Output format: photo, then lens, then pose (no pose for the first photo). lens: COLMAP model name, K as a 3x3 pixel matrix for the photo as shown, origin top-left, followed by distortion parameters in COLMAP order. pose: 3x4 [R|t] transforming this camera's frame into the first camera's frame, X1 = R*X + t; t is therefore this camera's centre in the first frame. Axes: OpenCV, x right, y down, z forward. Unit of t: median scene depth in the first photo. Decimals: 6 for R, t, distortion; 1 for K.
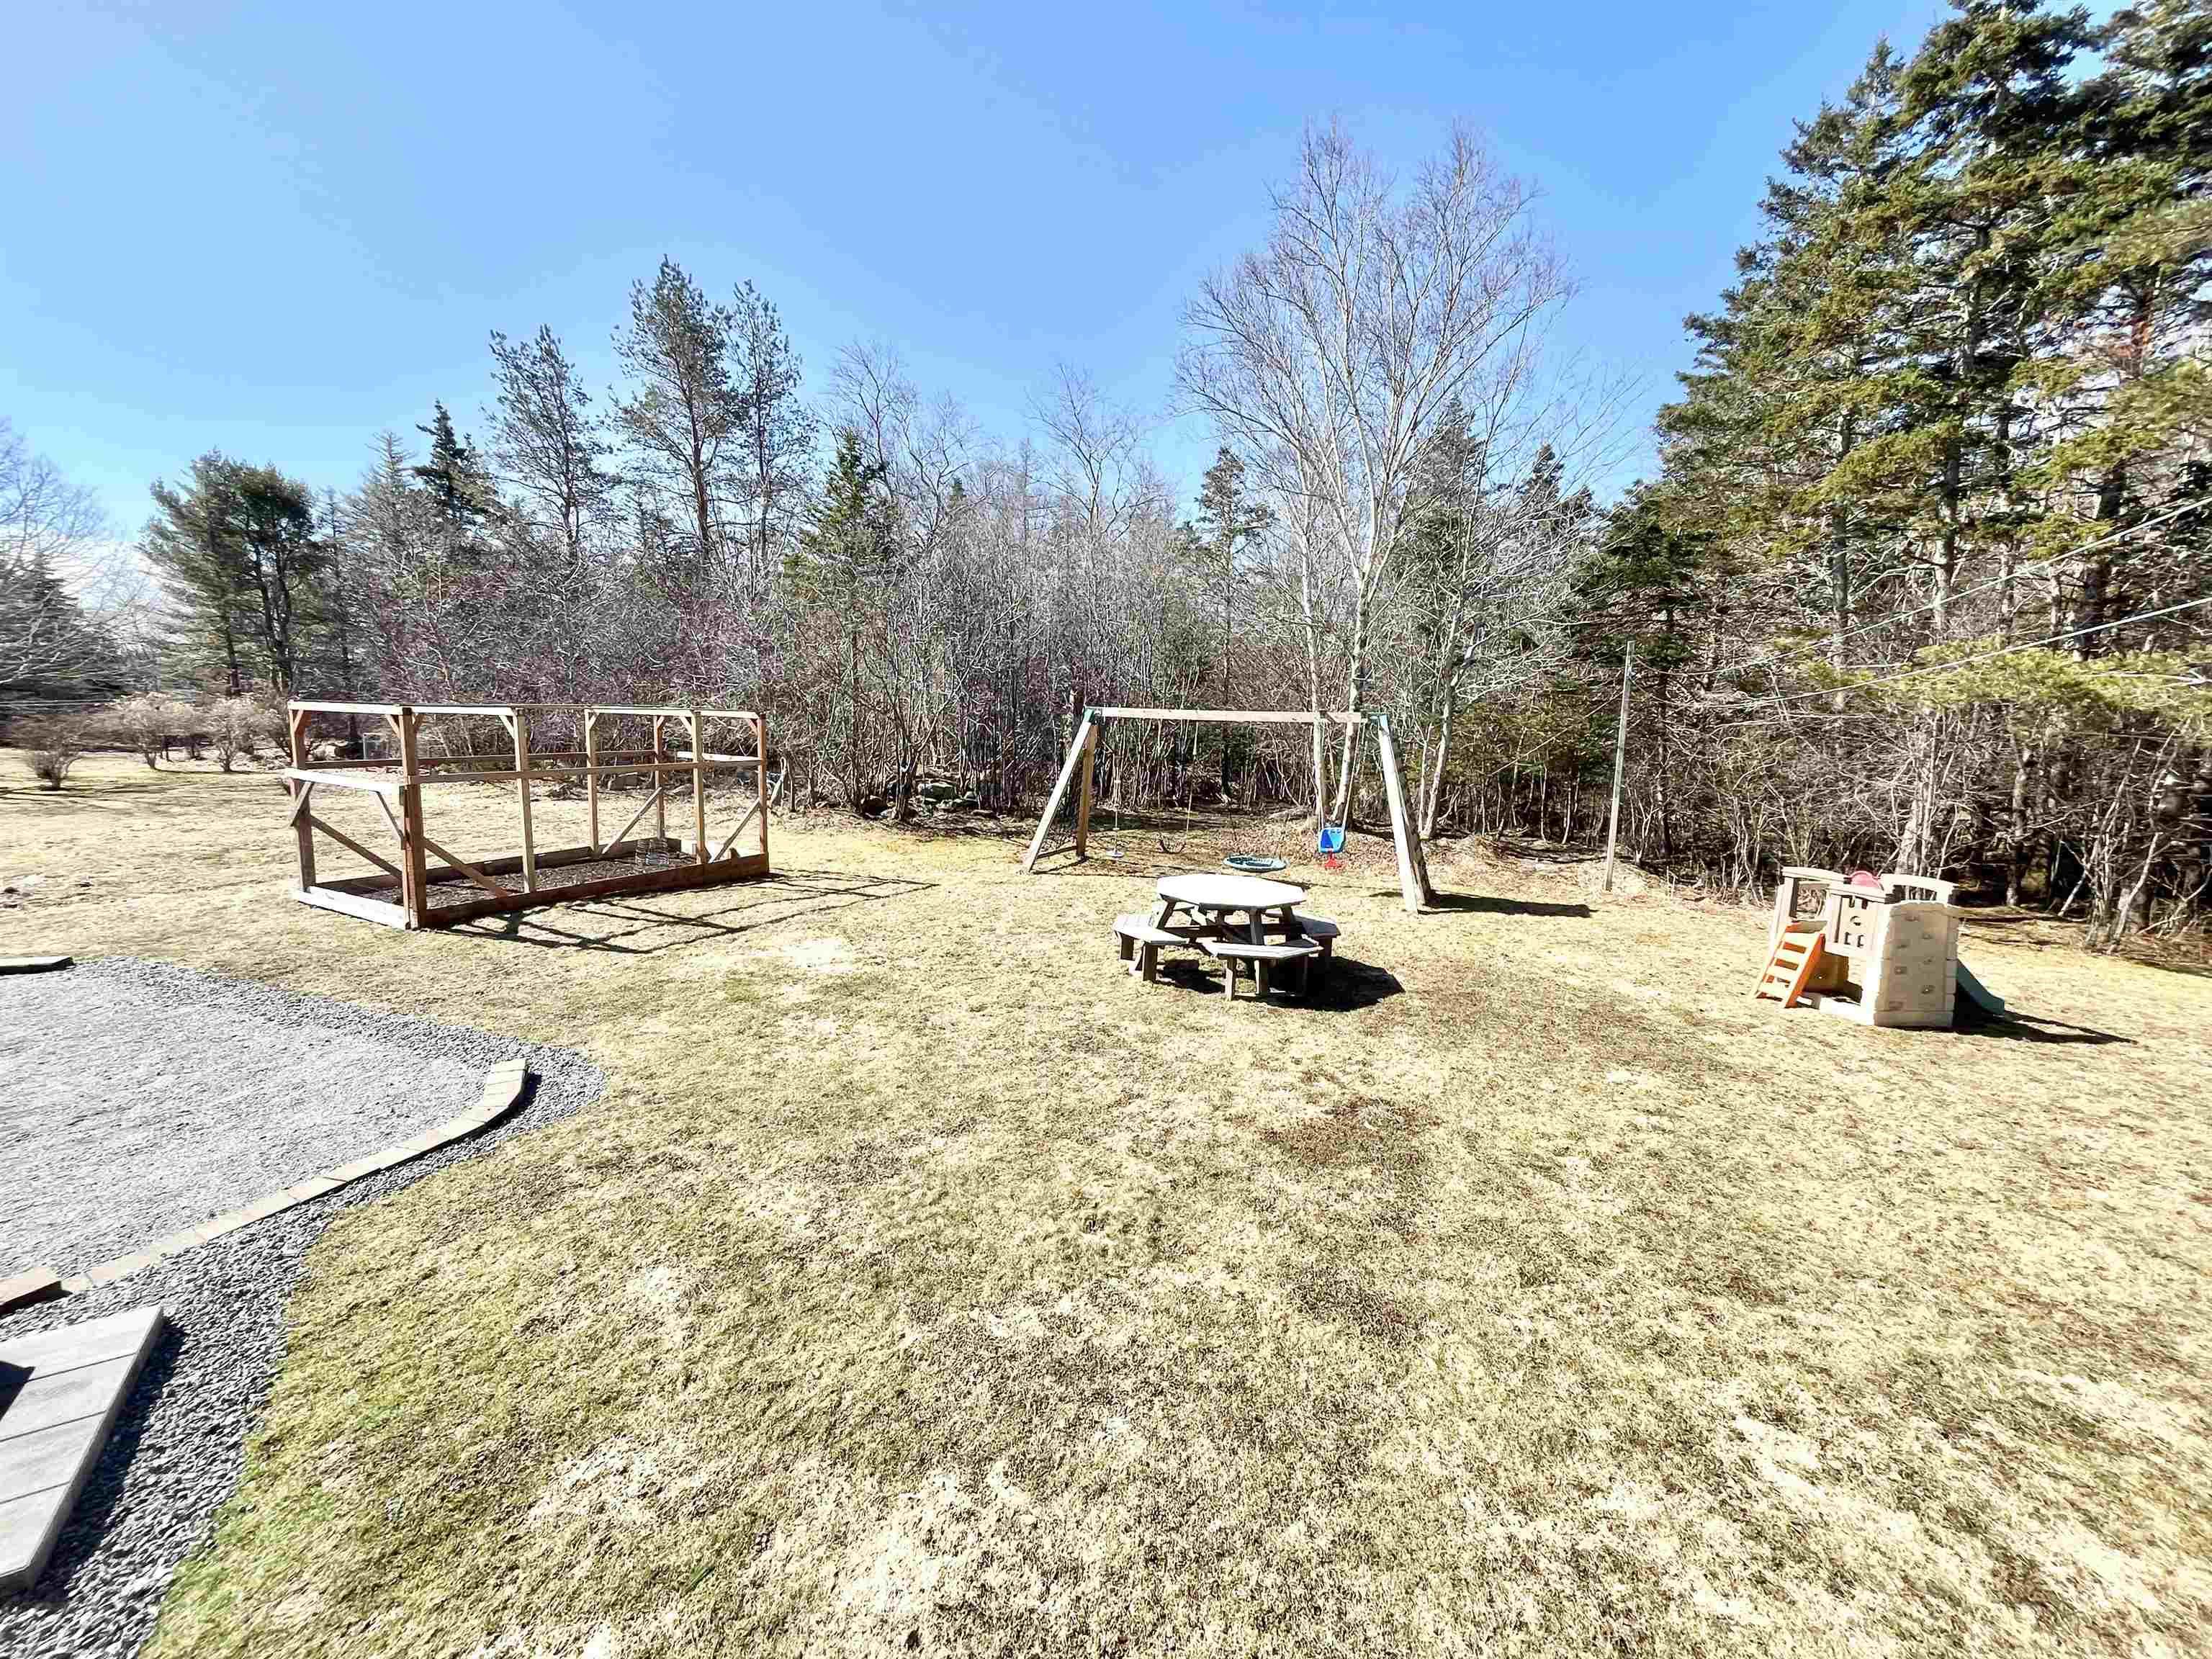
lens RADIAL K [[888.9, 0, 1100.5], [0, 888.9, 828.1], [0, 0, 1]] dist [-0.003312, 0.000502]
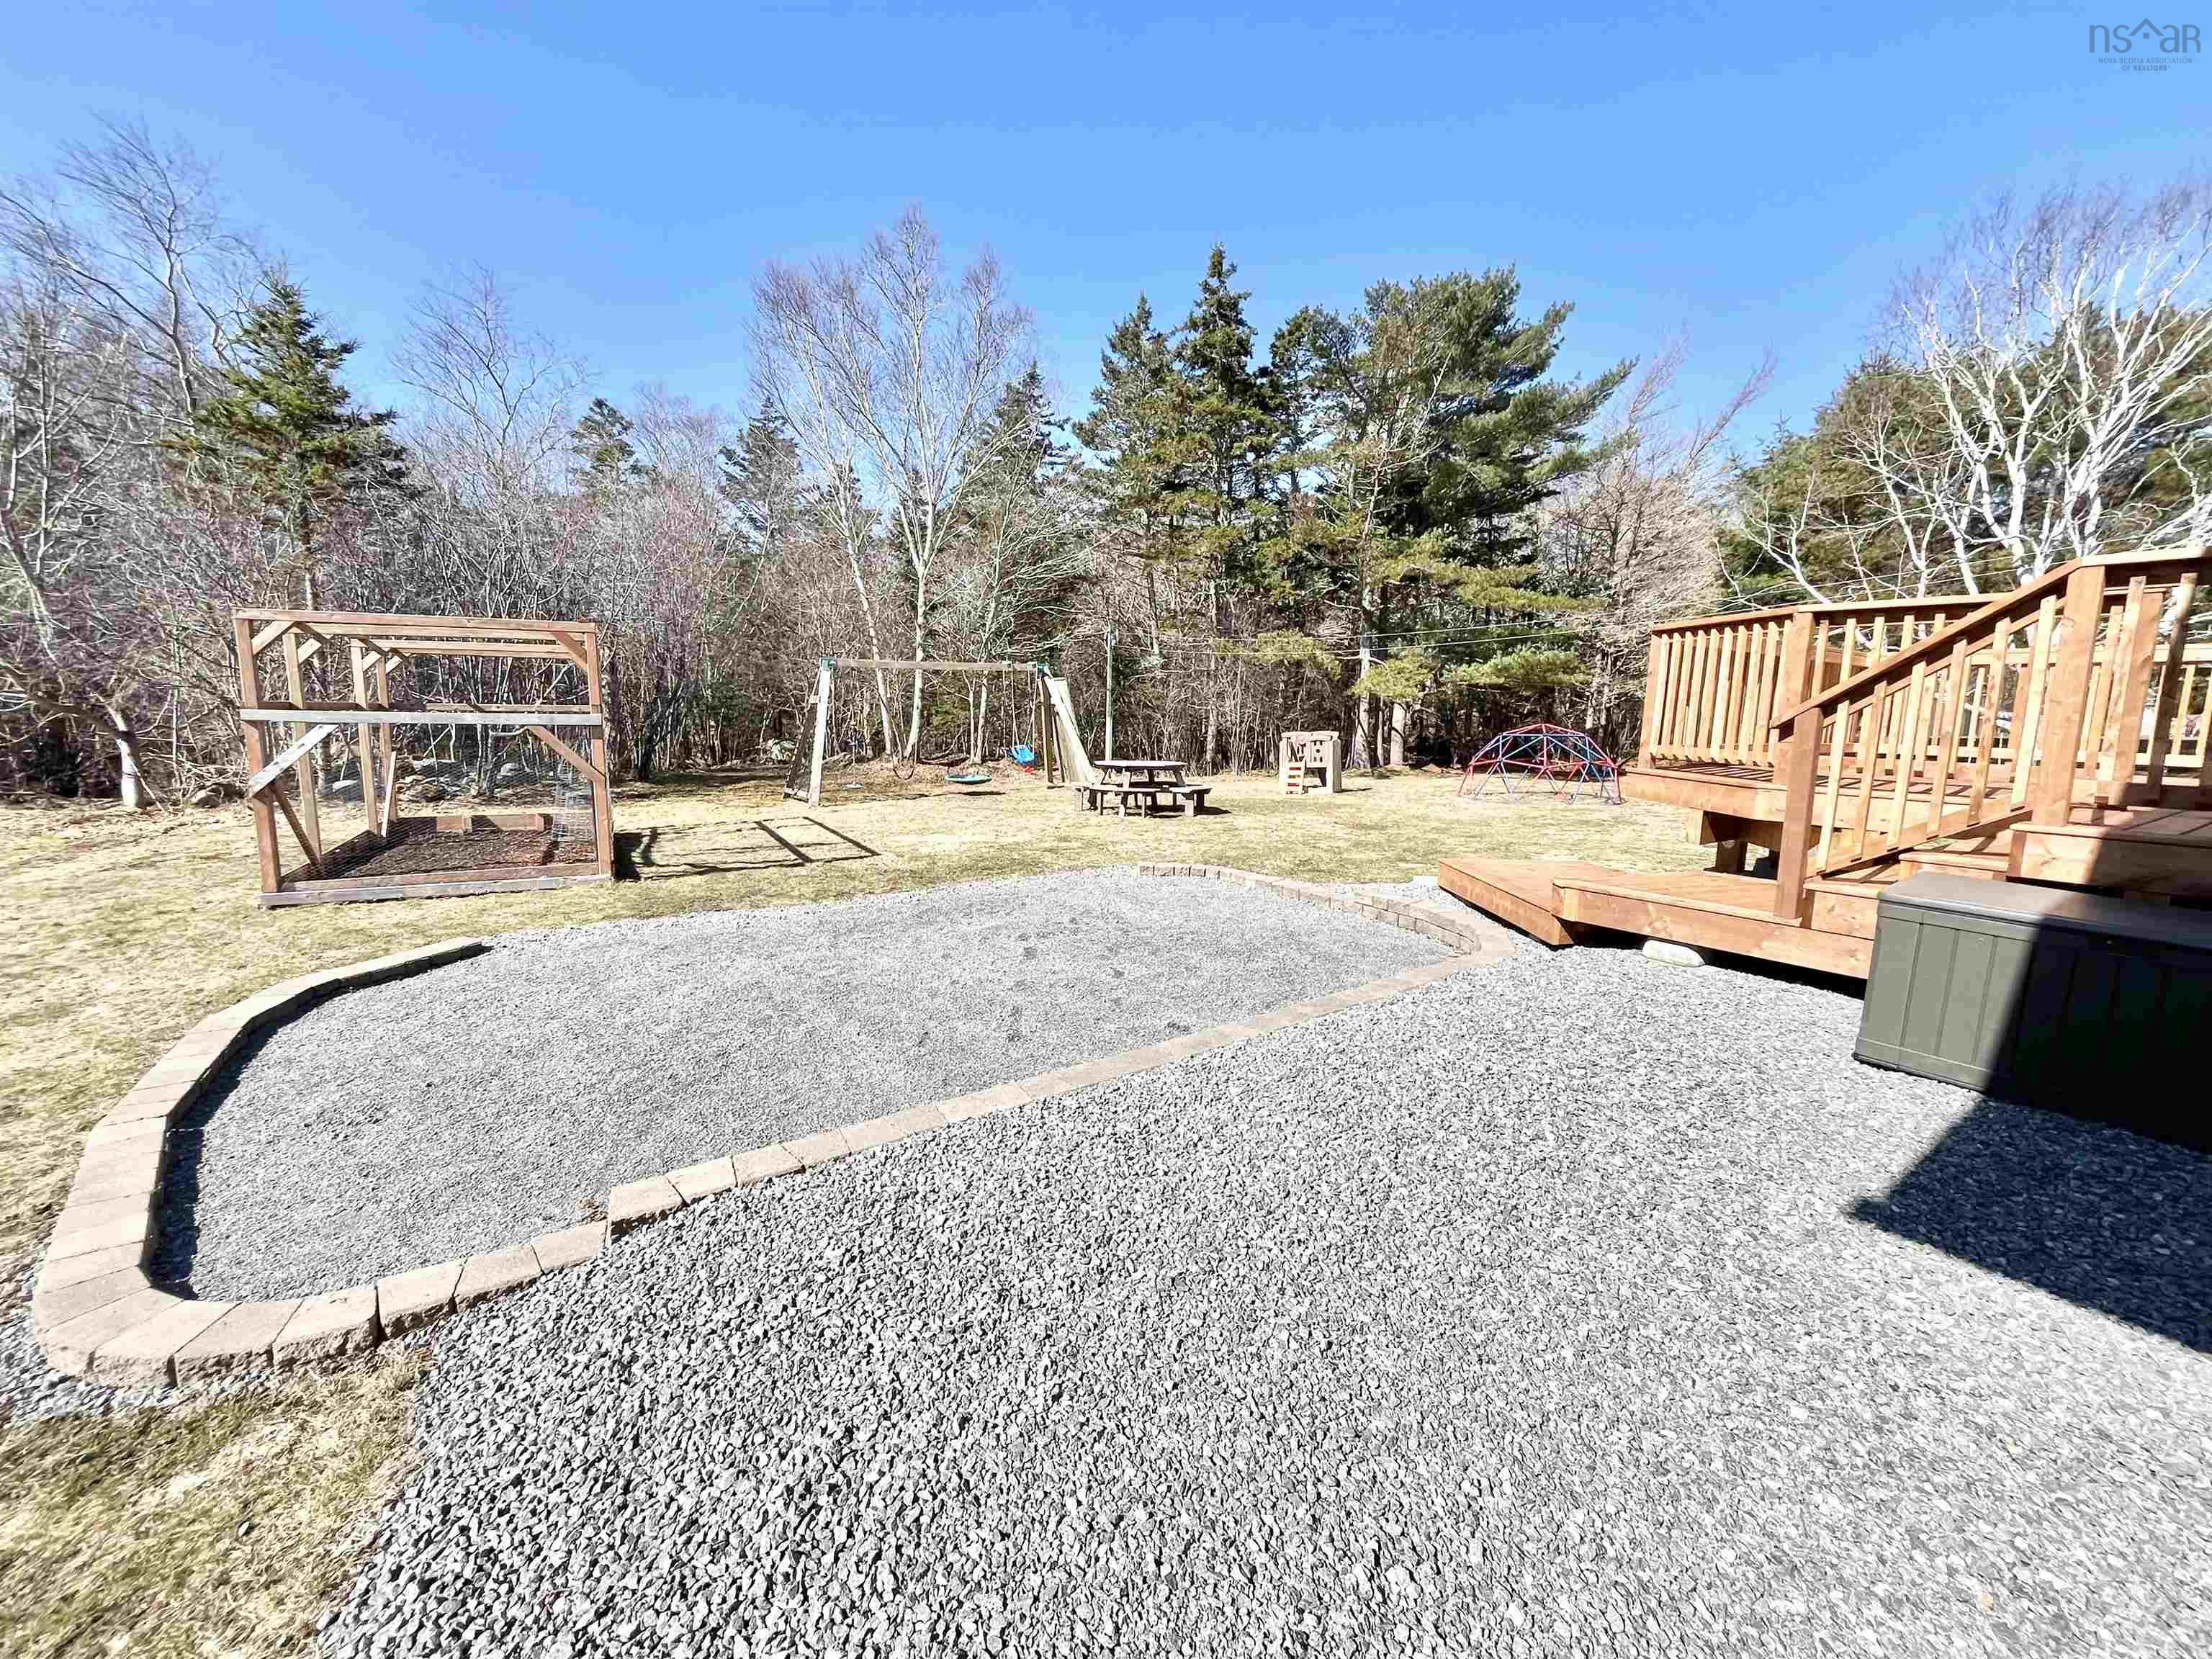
lens RADIAL K [[888.9, 0, 1100.5], [0, 888.9, 828.1], [0, 0, 1]] dist [-0.003312, 0.000502]
pose [[0.574803, -0.132815, 0.807441, -0.579842], [0.120204, 0.989741, 0.077229, 0.024765], [-0.809415, 0.052666, 0.584871, 0.054387]]
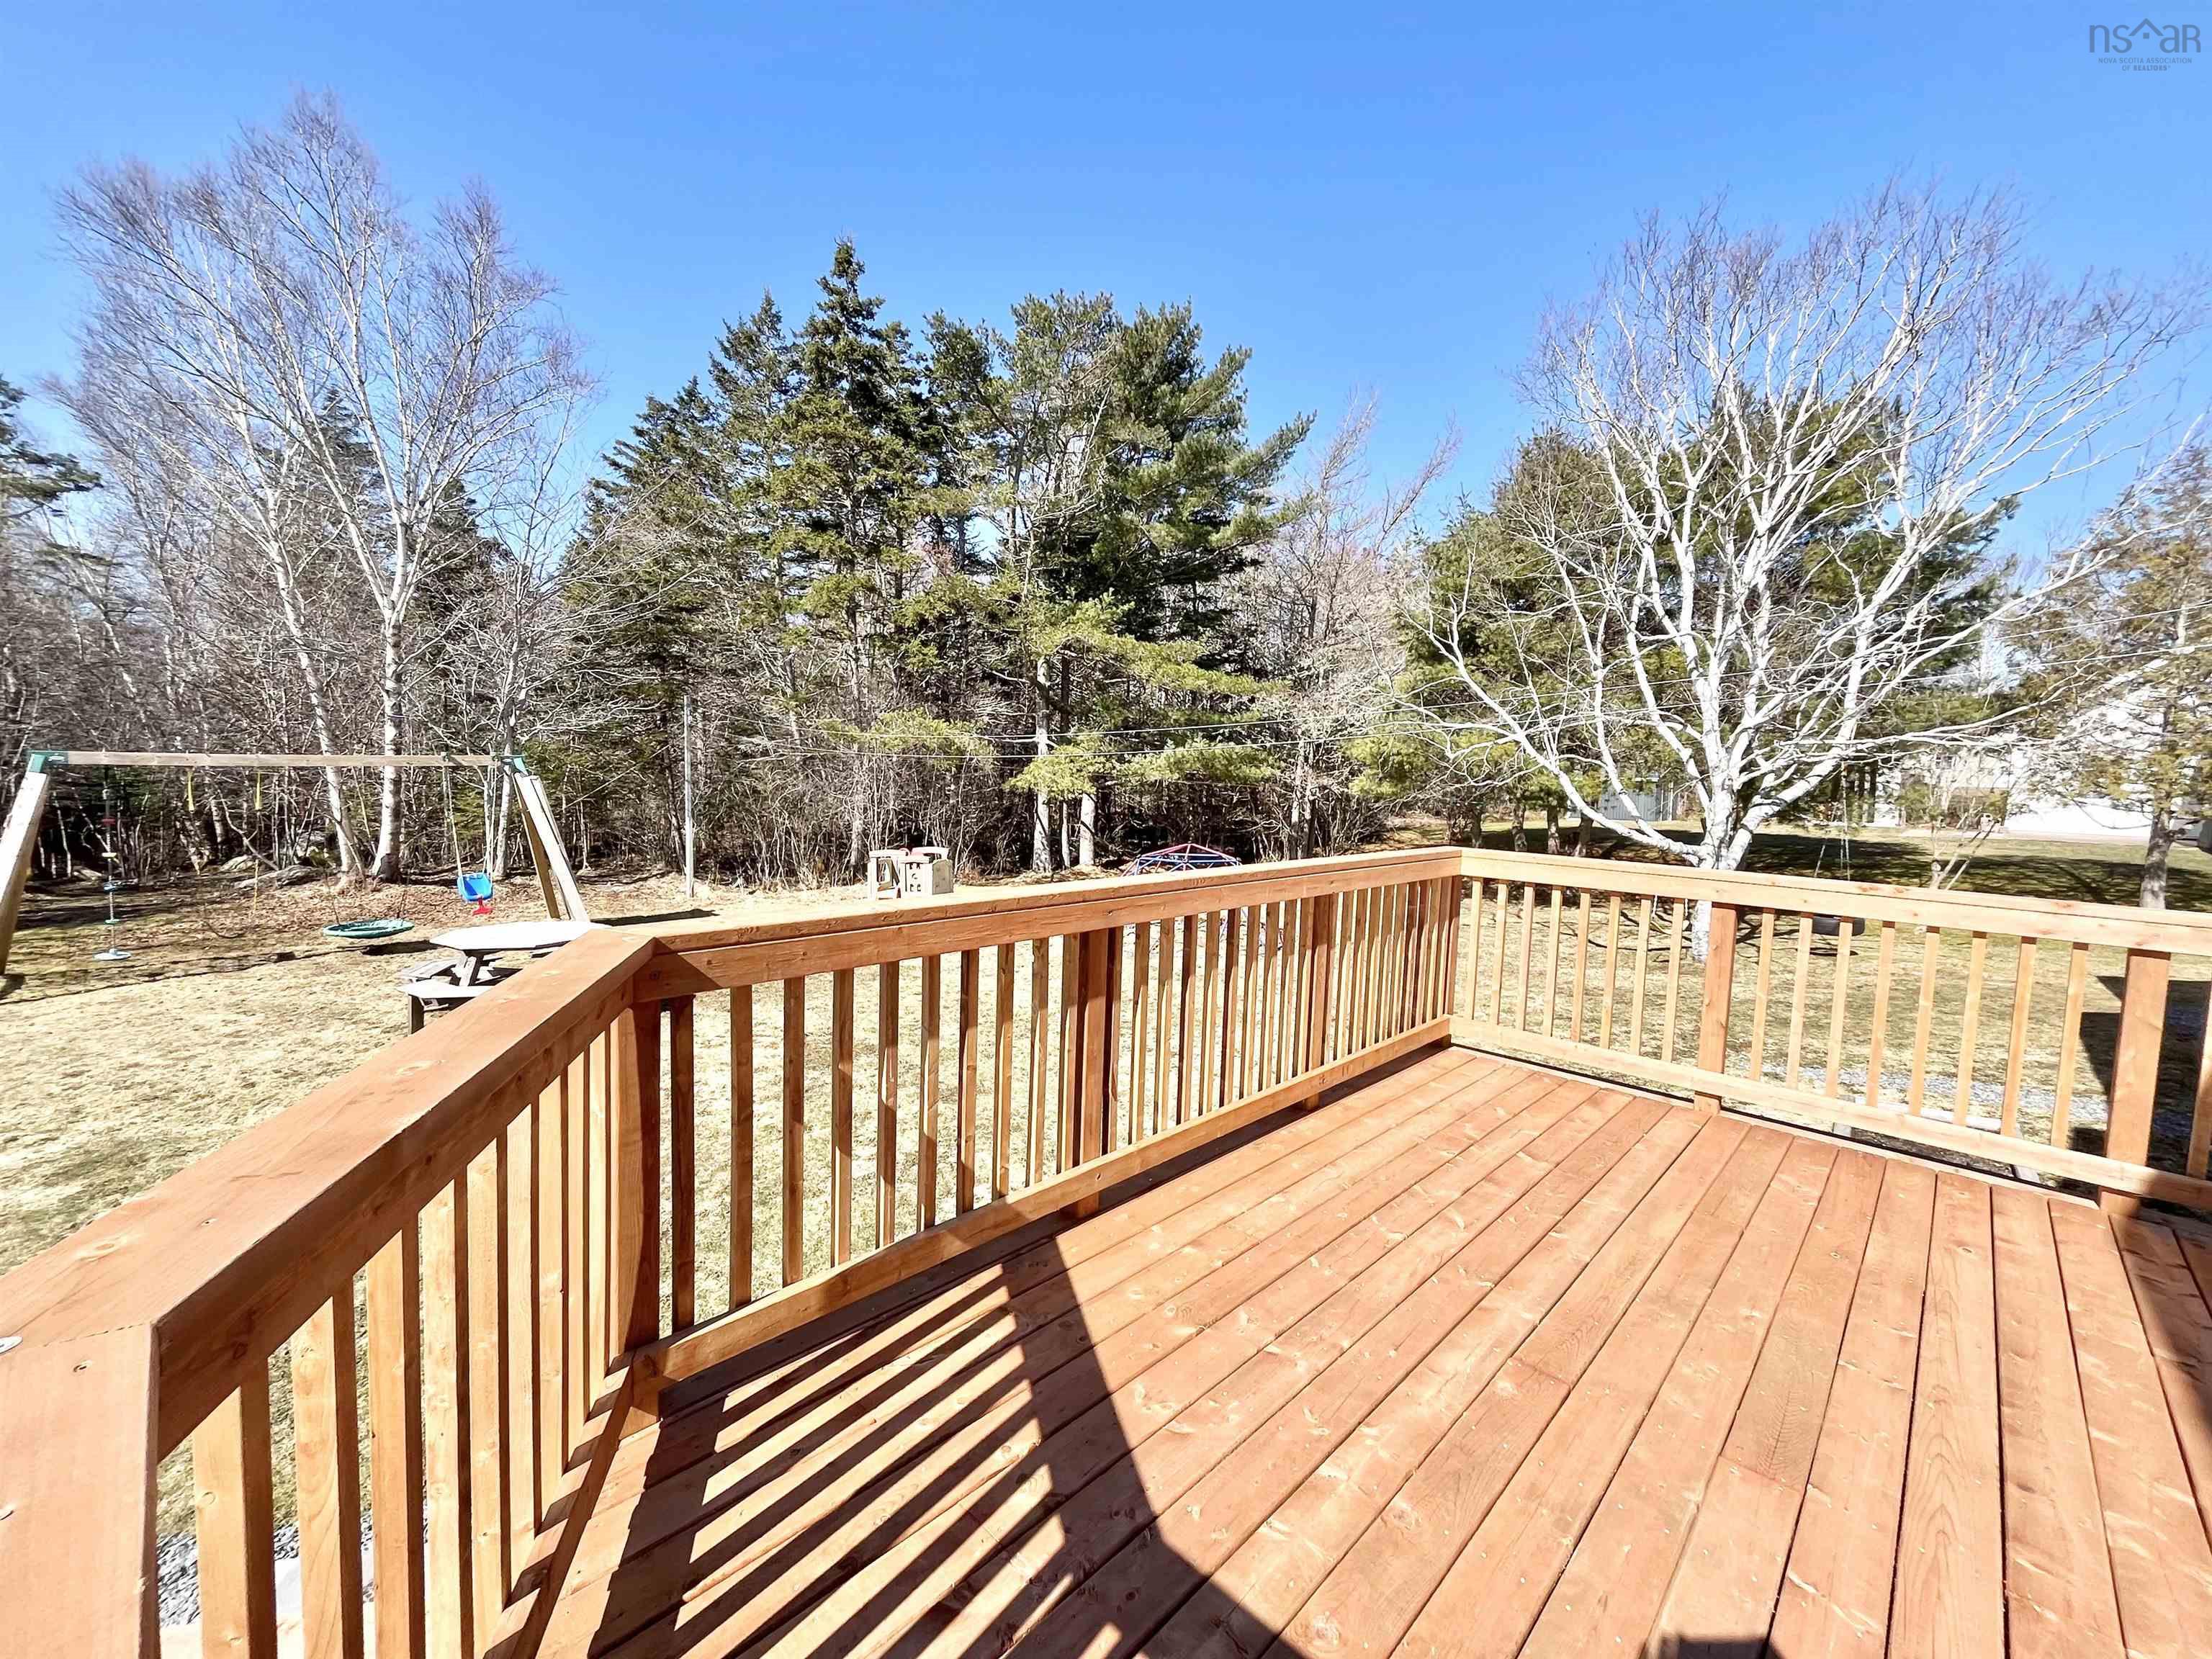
lens RADIAL K [[888.9, 0, 1100.5], [0, 888.9, 828.1], [0, 0, 1]] dist [-0.003312, 0.000502]
pose [[0.393687, -0.086882, 0.915130, -0.243344], [0.117980, 0.992066, 0.043432, -0.008547], [-0.911642, 0.090869, 0.400814, -0.007945]]
